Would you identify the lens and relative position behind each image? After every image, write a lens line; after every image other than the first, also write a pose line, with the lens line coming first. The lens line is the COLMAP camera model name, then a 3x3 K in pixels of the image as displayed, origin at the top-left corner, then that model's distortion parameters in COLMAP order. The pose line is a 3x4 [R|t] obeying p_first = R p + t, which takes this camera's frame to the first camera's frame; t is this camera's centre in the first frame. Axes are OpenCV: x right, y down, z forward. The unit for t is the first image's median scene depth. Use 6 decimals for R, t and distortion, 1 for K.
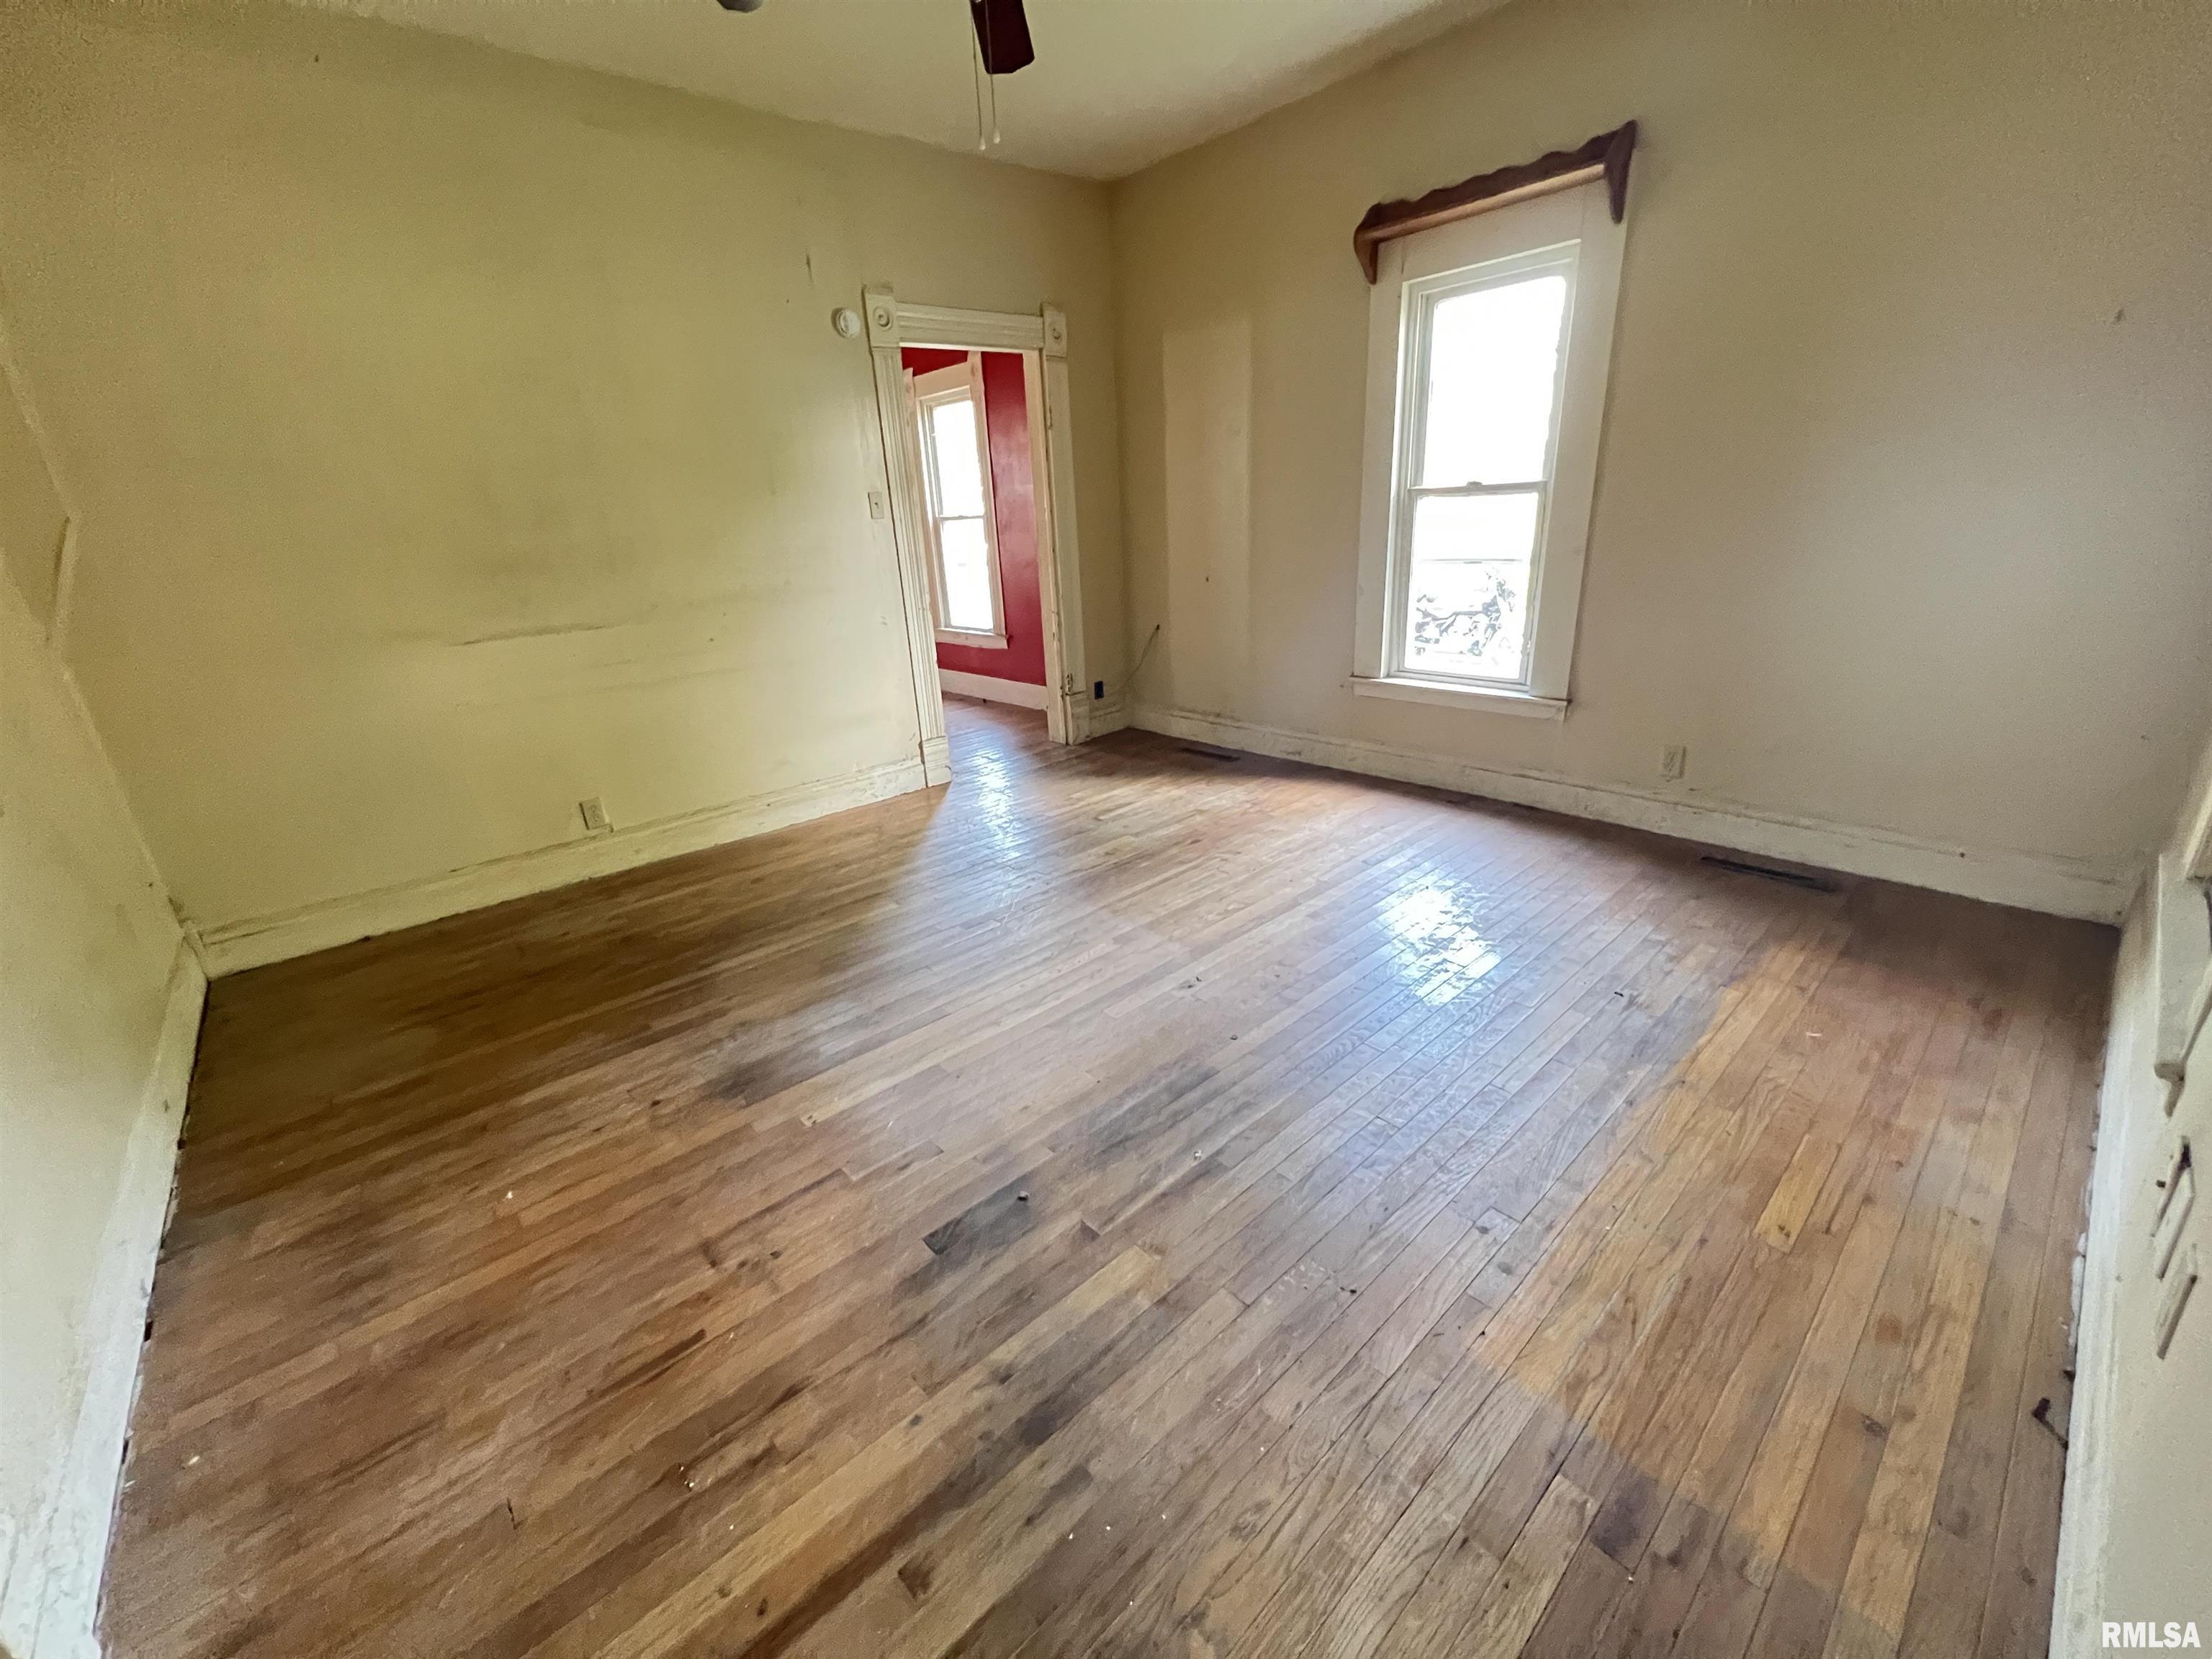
lens RADIAL K [[886.5, 0, 1101.9], [0, 886.5, 826.2], [0, 0, 1]] dist [-0.001985, 0.000227]
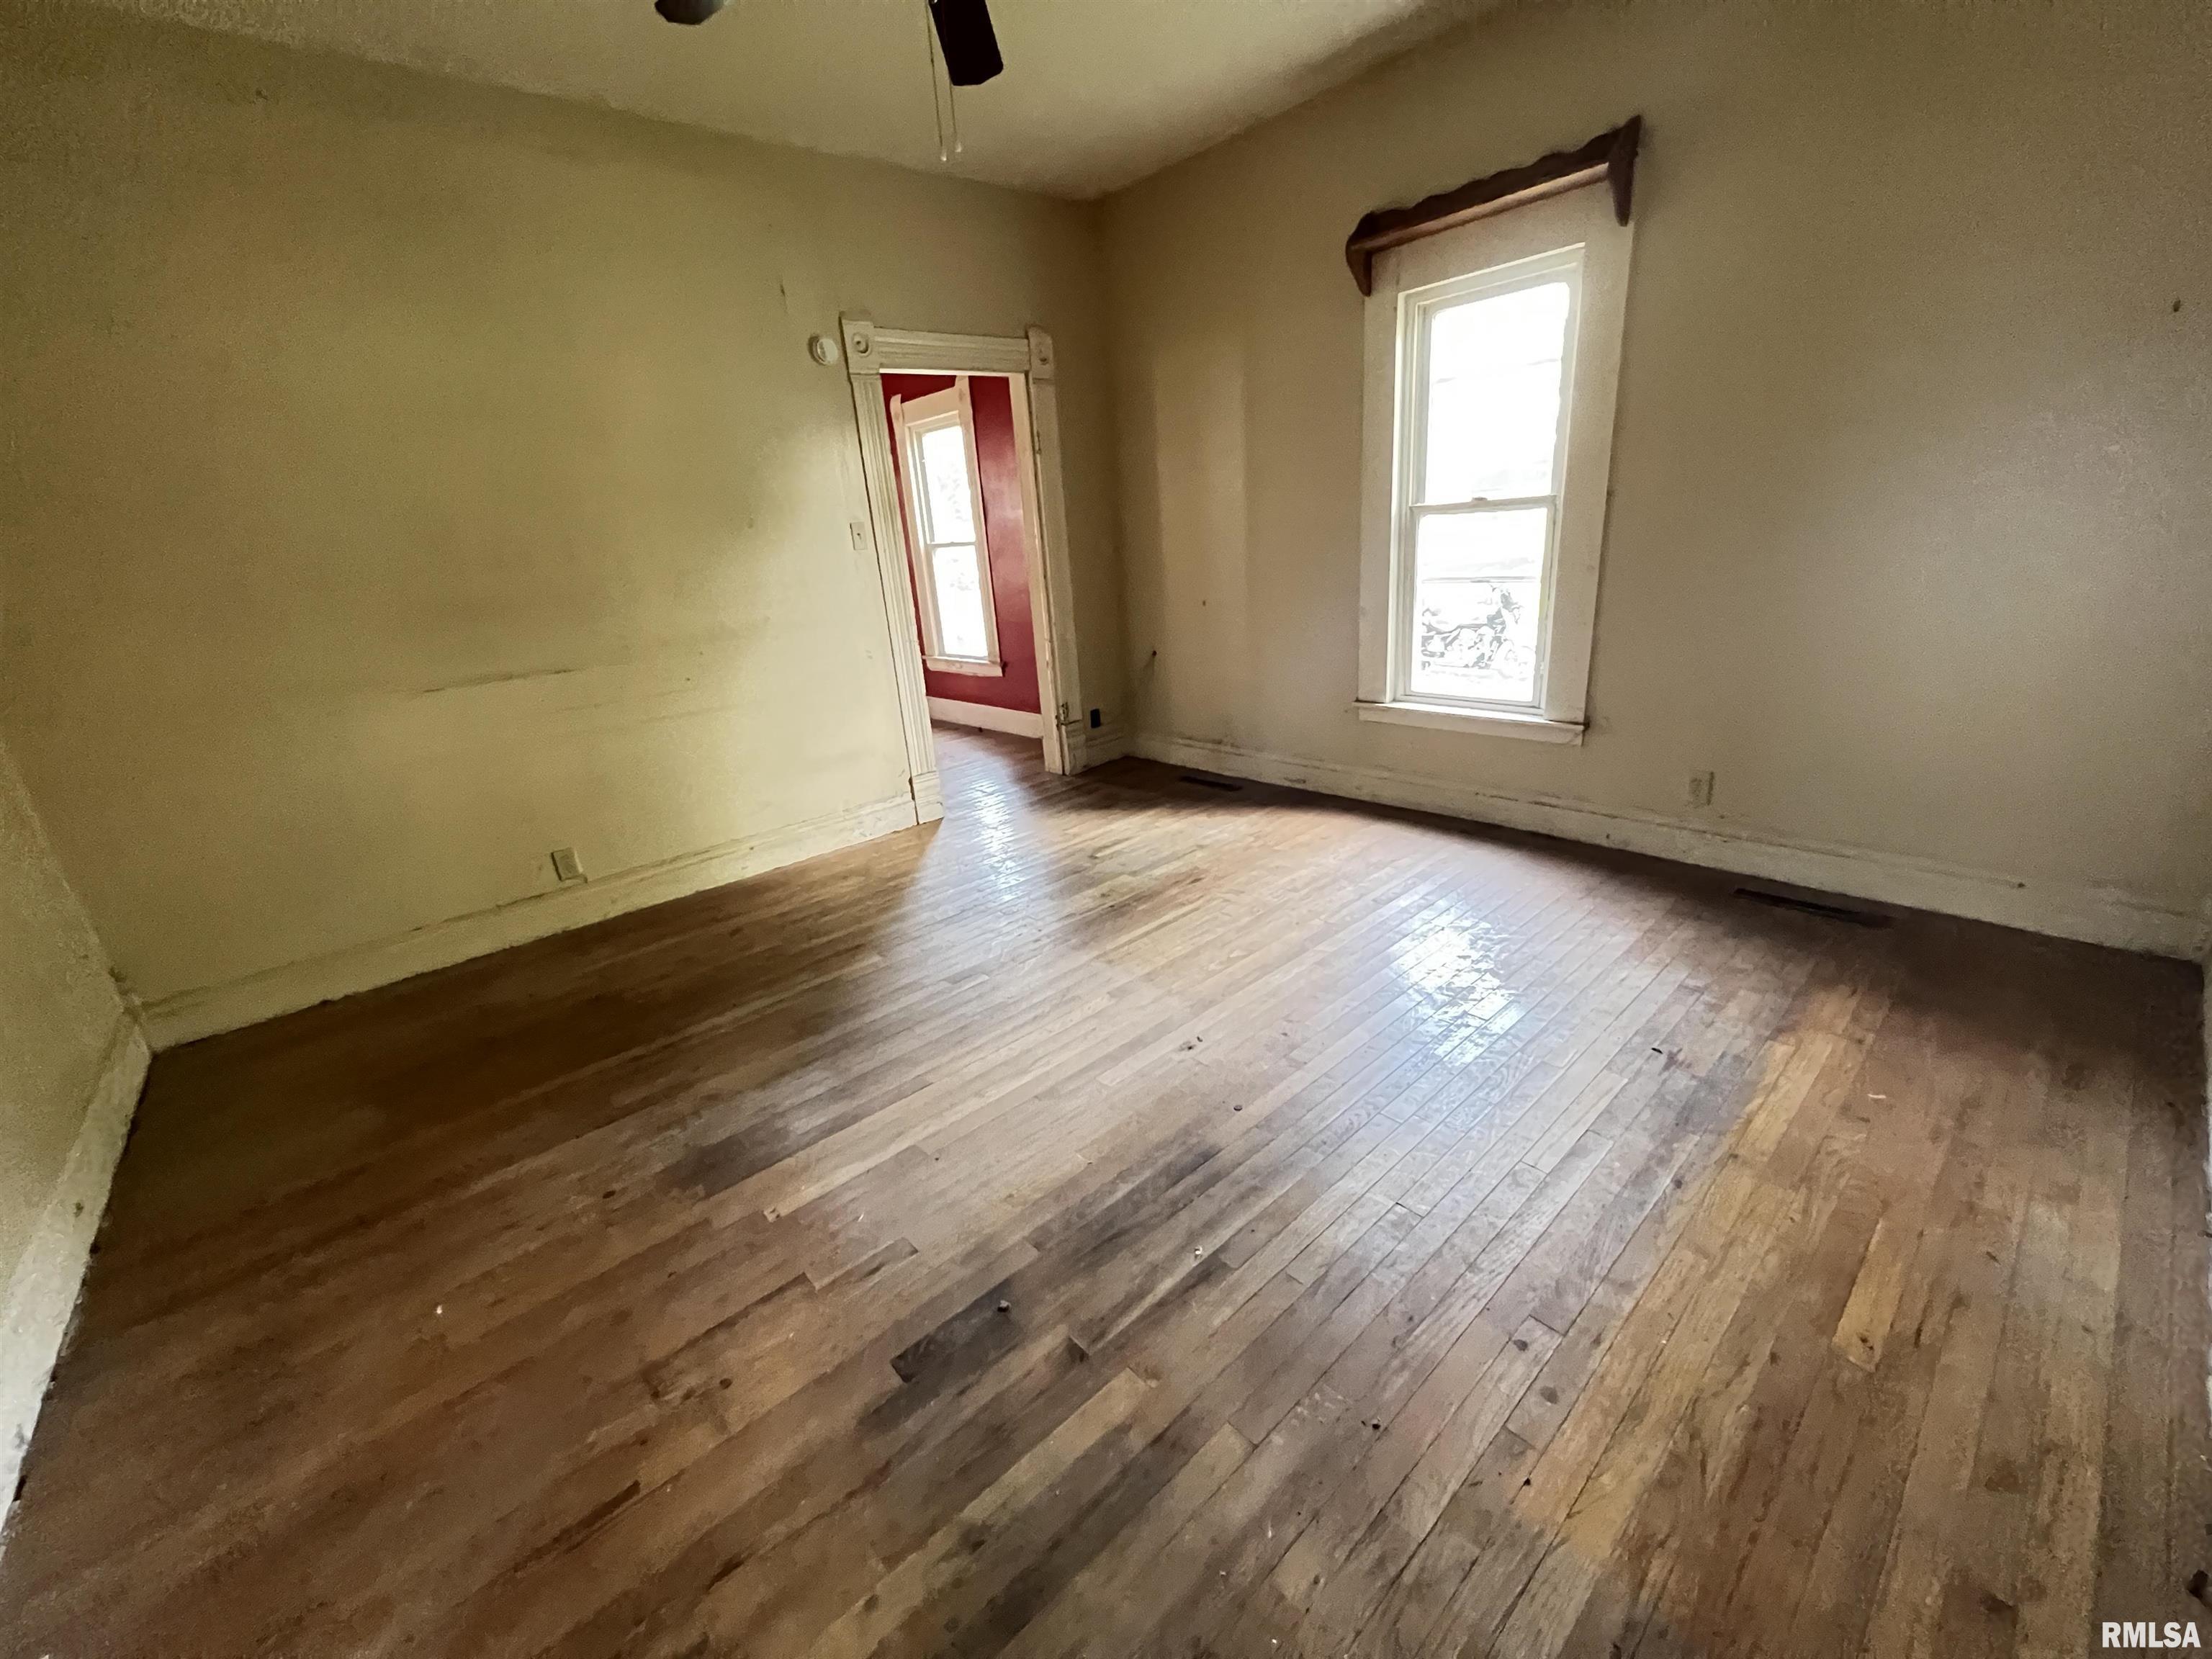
lens RADIAL K [[886.5, 0, 1101.9], [0, 886.5, 826.2], [0, 0, 1]] dist [-0.001985, 0.000227]
pose [[0.999741, -0.021009, -0.008707, 0.021812], [0.020835, 0.999589, -0.019691, -0.037260], [0.009117, 0.019504, 0.999768, 0.073789]]
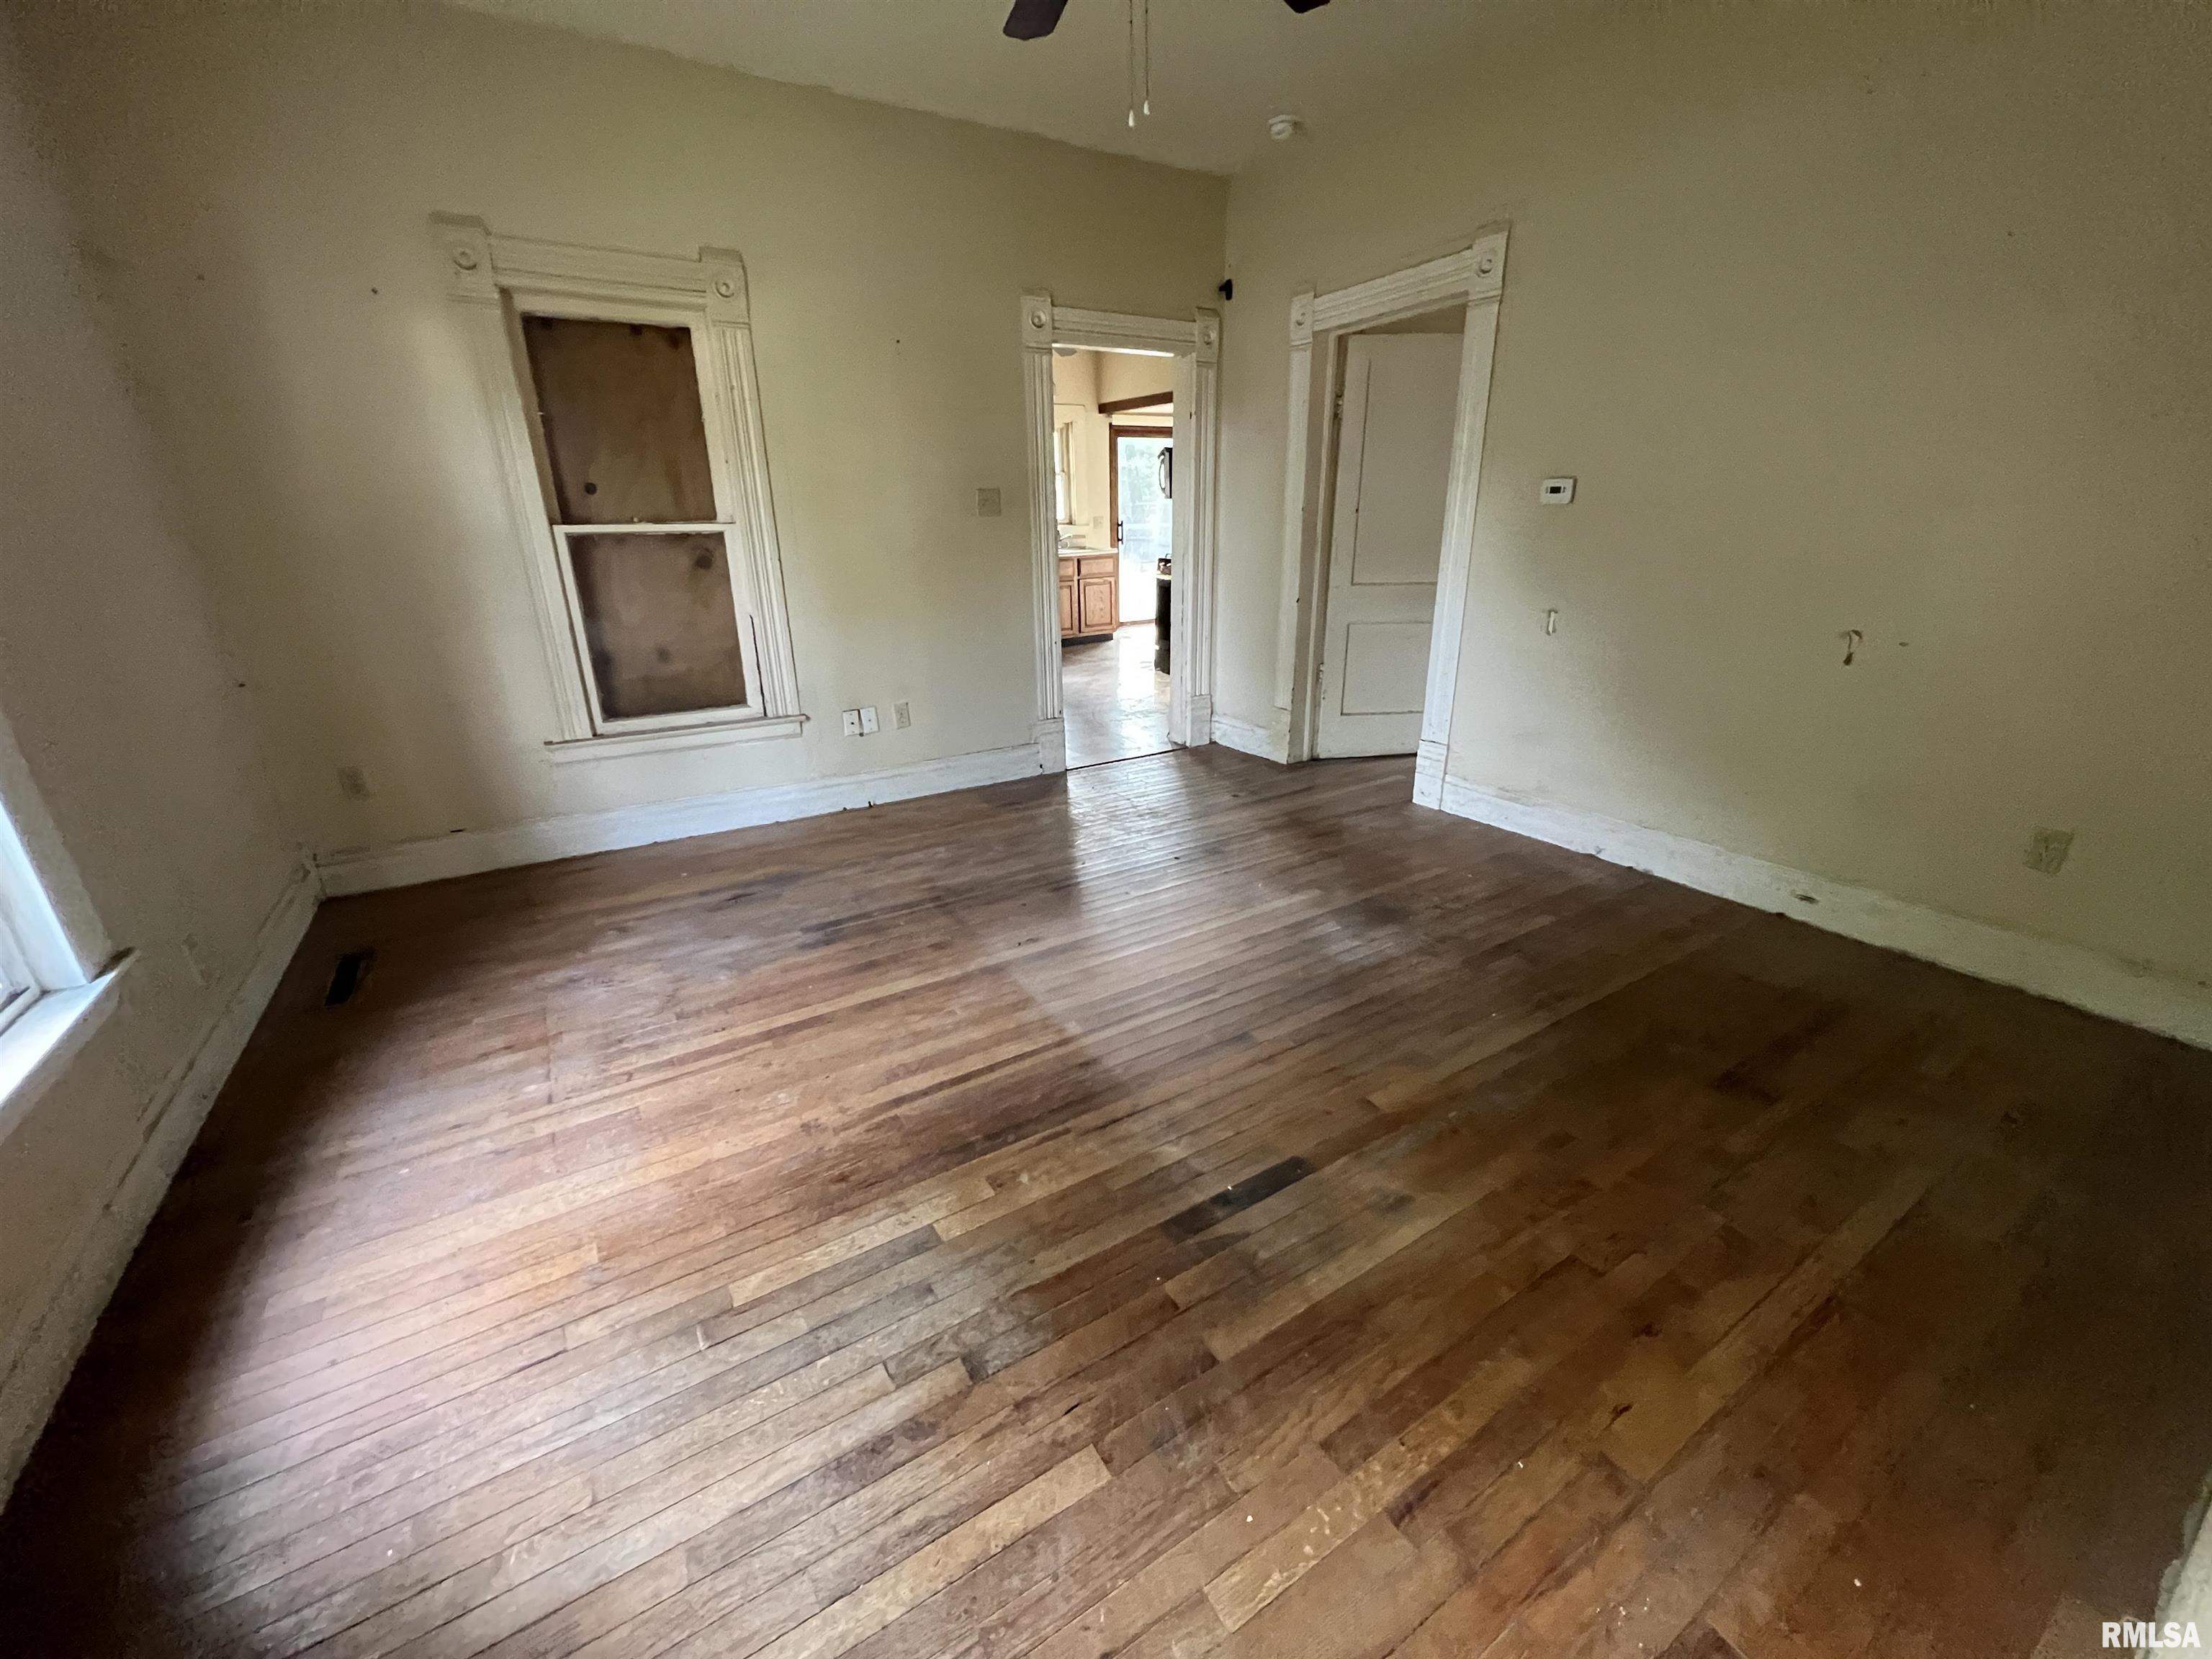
lens RADIAL K [[886.5, 0, 1101.9], [0, 886.5, 826.2], [0, 0, 1]] dist [-0.001985, 0.000227]
pose [[-0.983309, 0.011283, 0.181593, -0.218757], [0.124342, 0.770300, 0.625442, -0.689159], [-0.132824, 0.637582, -0.758845, 1.918134]]
